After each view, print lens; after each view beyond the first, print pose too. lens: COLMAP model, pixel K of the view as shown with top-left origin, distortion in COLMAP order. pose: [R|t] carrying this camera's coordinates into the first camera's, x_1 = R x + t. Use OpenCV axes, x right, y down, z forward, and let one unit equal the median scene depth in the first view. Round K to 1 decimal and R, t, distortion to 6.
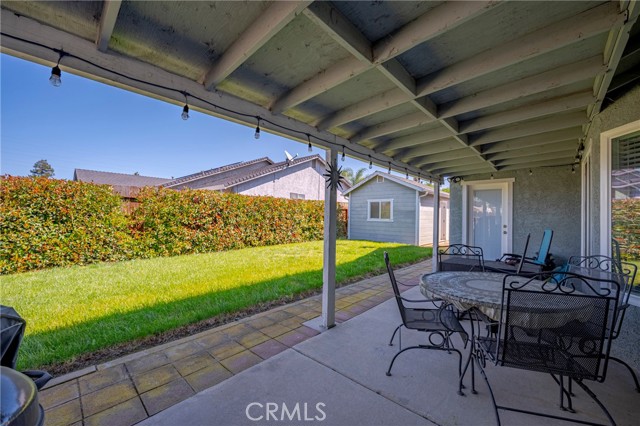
lens RADIAL K [[253.8, 0, 323.6], [0, 253.8, 214.9], [0, 0, 1]] dist [0.002607, 0.000301]
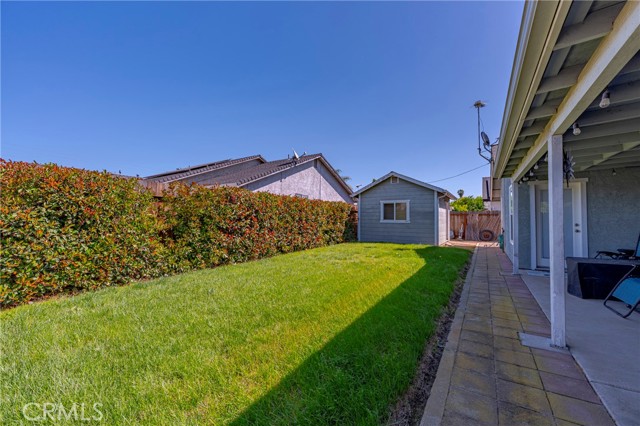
lens RADIAL K [[253.8, 0, 323.5], [0, 253.8, 213.7], [0, 0, 1]] dist [0.002607, 0.000301]
pose [[0.984722, -0.006043, 0.174030, -0.375623], [0.008865, 0.999841, -0.015444, 0.005046], [-0.173909, 0.016751, 0.984619, 0.129503]]
